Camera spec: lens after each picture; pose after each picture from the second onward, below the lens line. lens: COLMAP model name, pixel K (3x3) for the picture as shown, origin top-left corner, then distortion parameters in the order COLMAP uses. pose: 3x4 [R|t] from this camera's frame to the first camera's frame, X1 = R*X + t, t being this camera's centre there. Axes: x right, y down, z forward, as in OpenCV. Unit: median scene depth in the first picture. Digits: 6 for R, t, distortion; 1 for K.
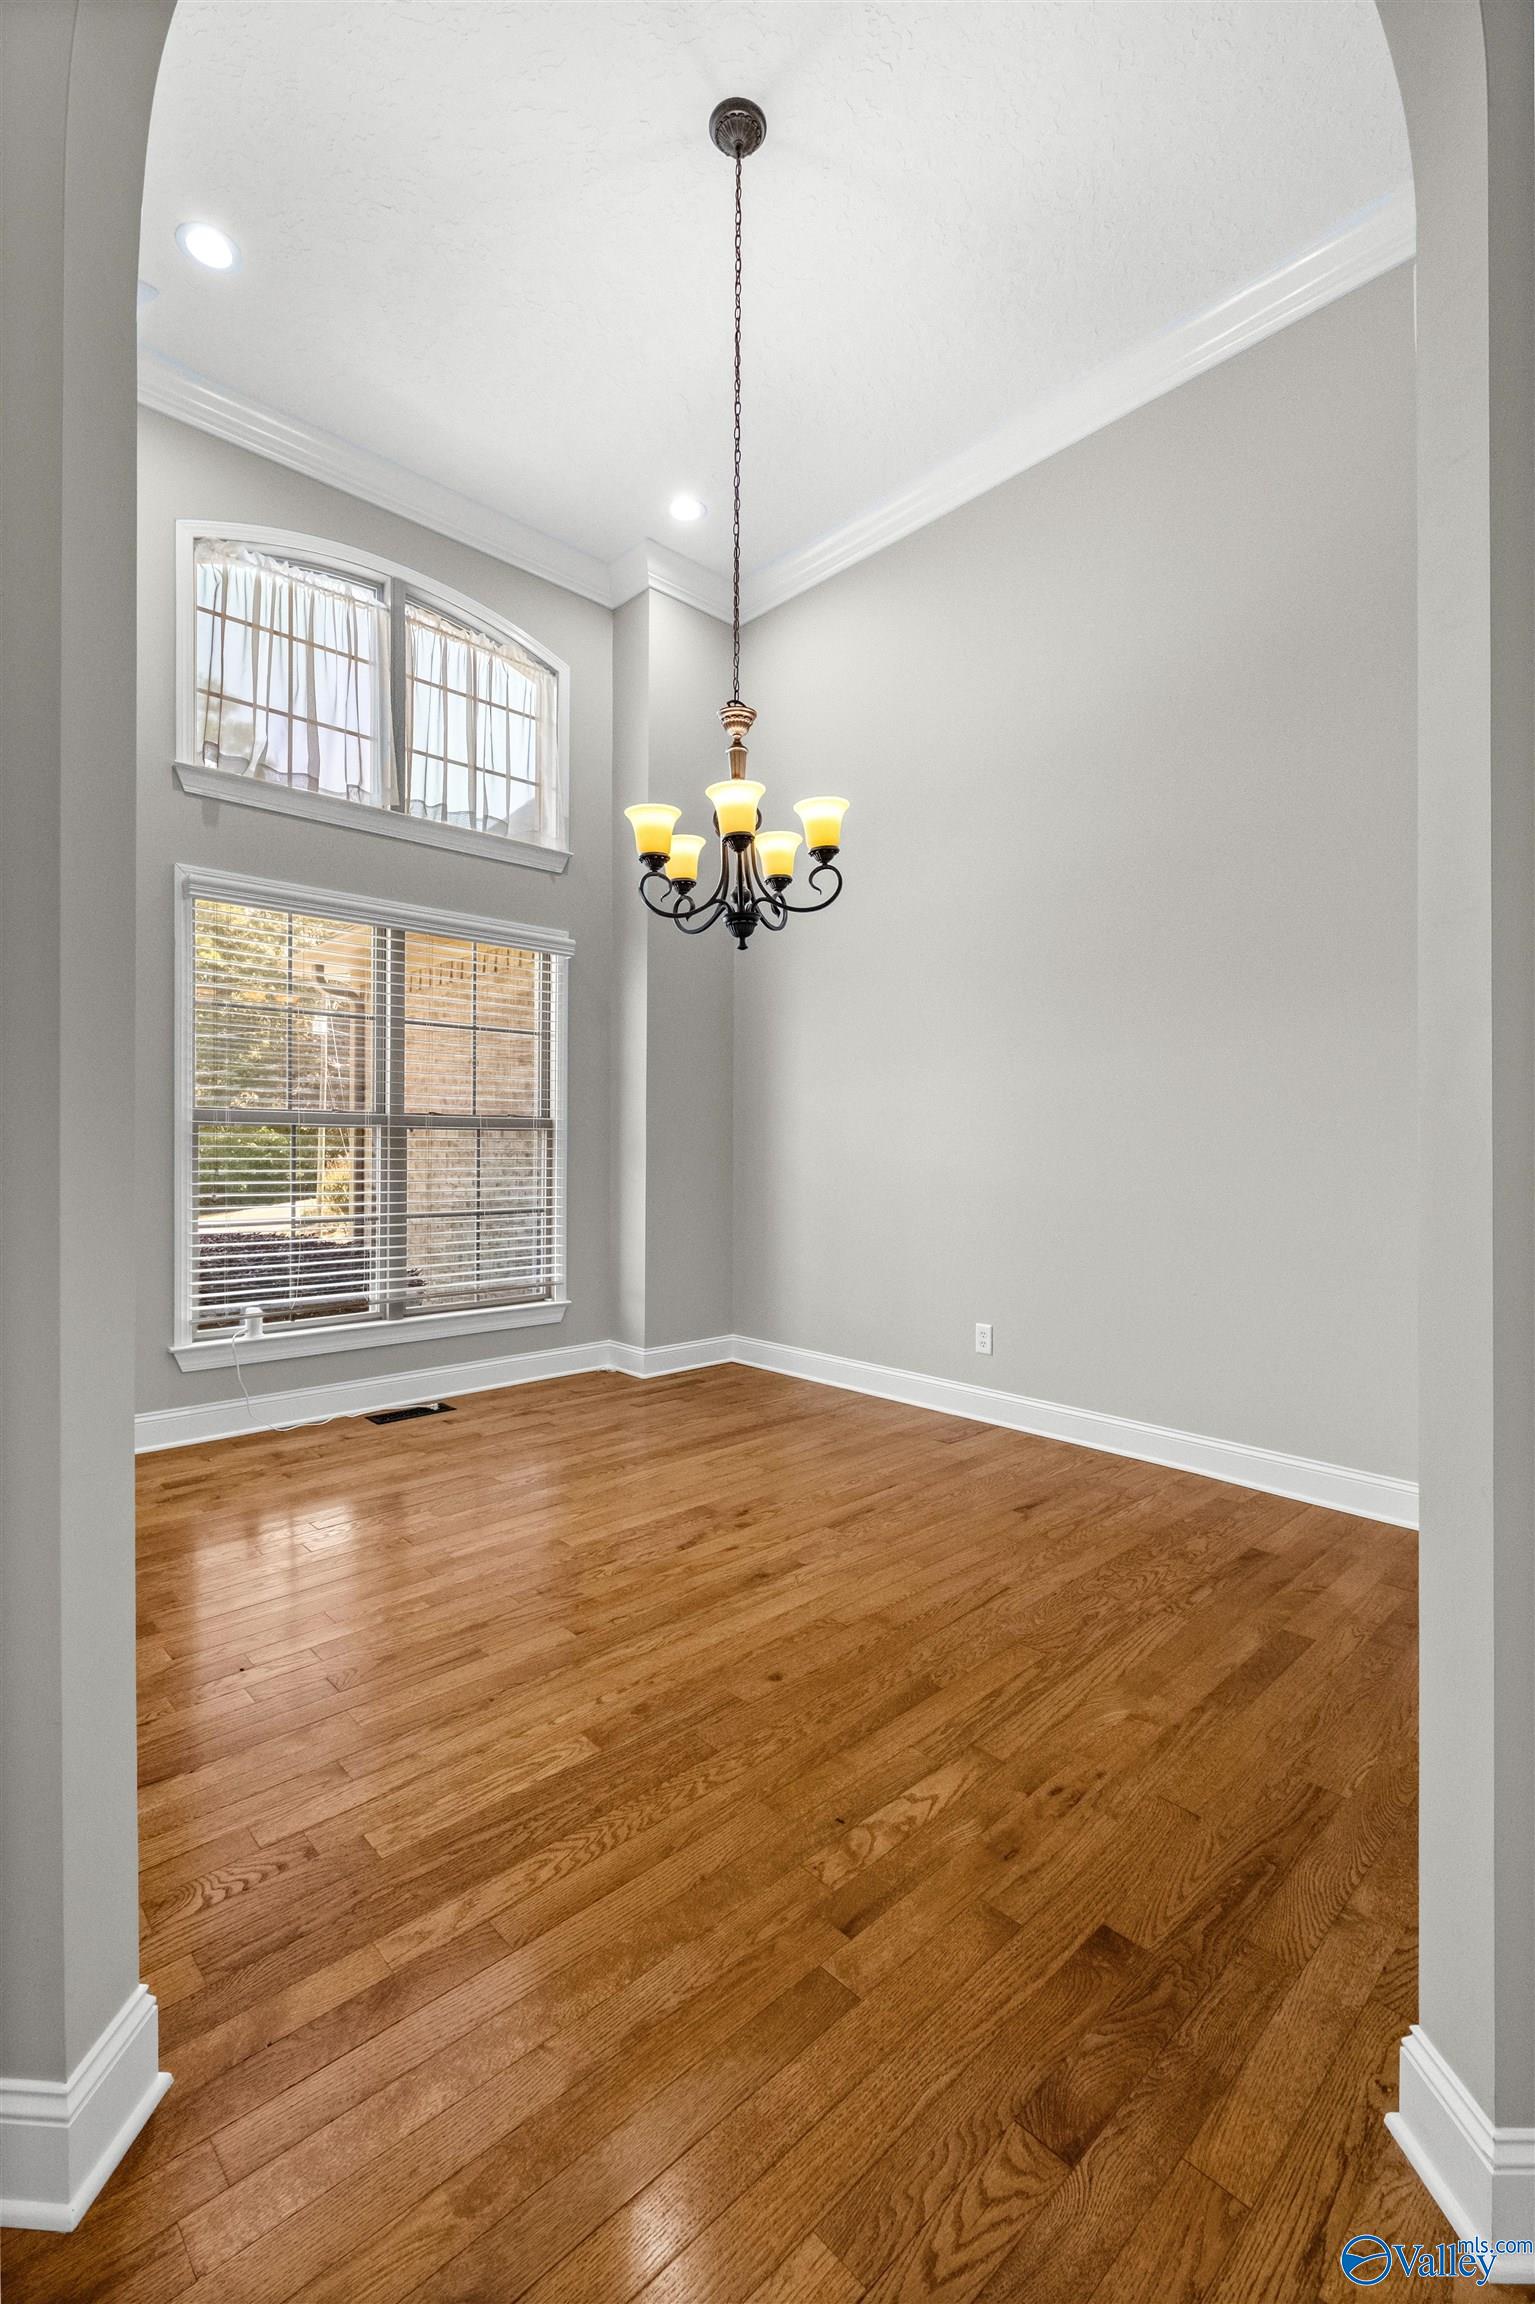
lens RADIAL K [[1012.4, 0, 754.7], [0, 1012.4, 1143.3], [0, 0, 1]] dist [0.002051, -0.004908]
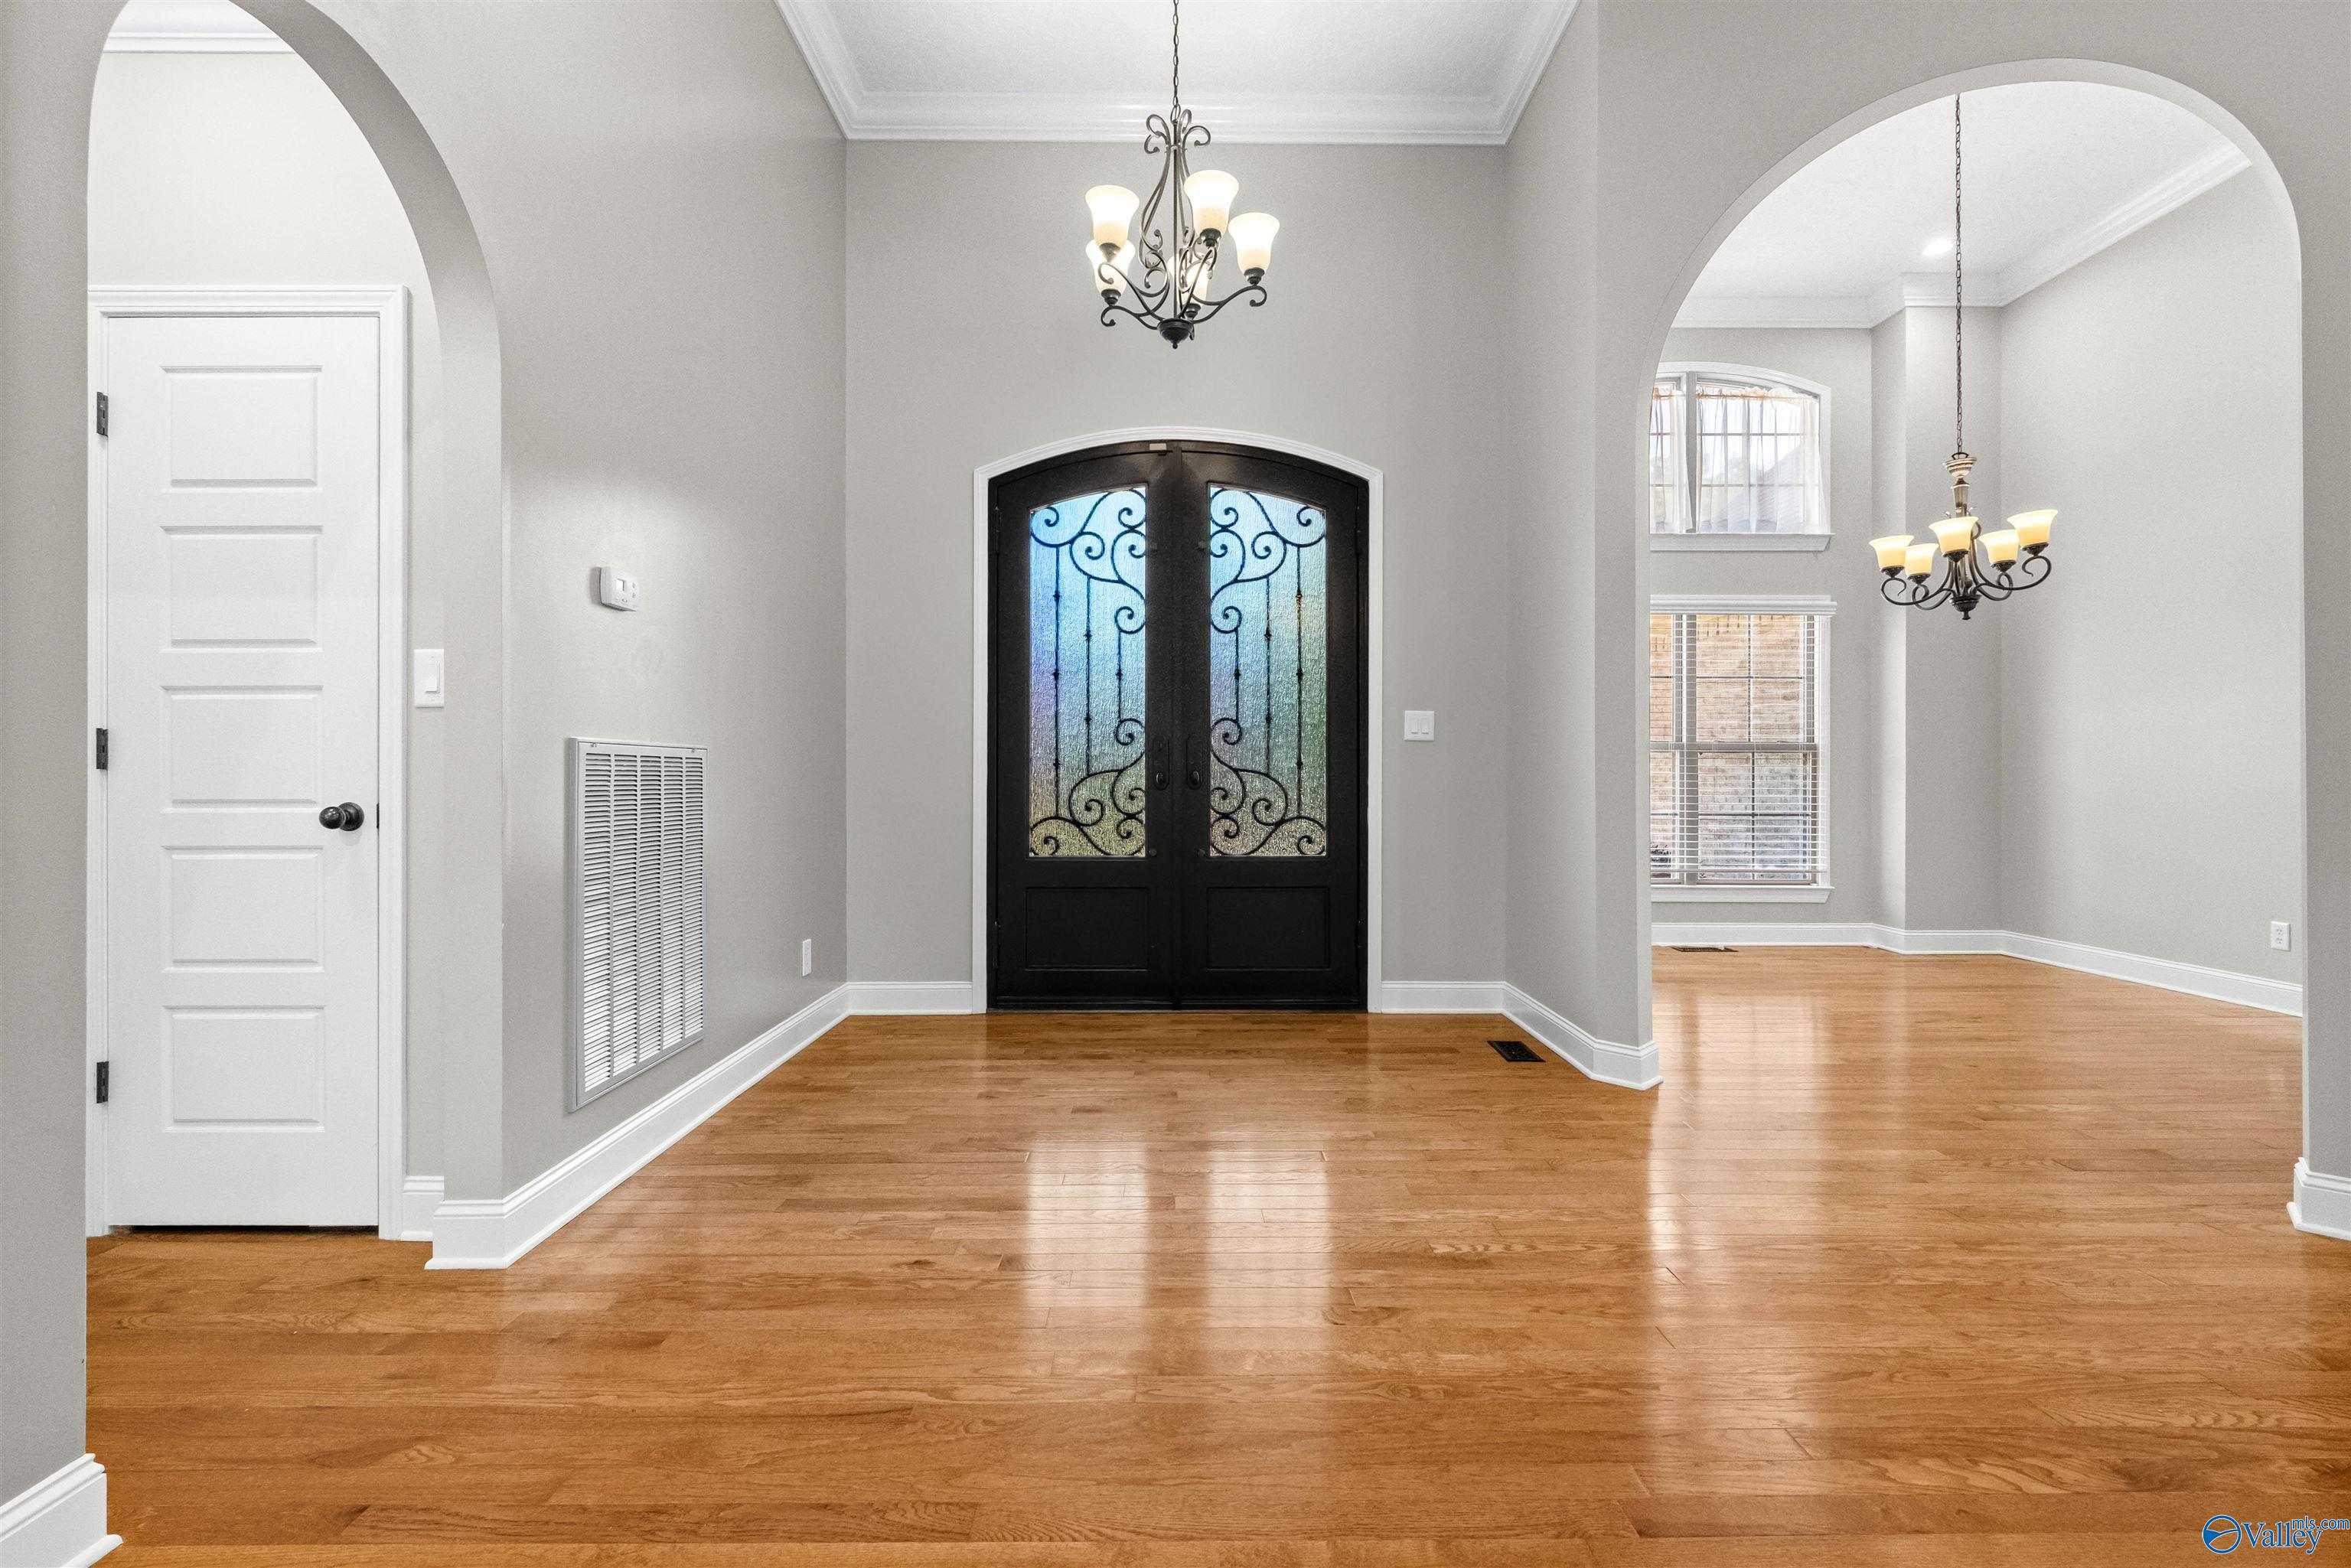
lens RADIAL K [[1033.0, 0, 1167.6], [0, 1033.0, 780.2], [0, 0, 1]] dist [0.002051, -0.004908]
pose [[0.726908, -0.004396, -0.686721, 0.102449], [0.002013, 0.999989, -0.004271, 0.026743], [0.686732, 0.001722, 0.726909, -0.524191]]
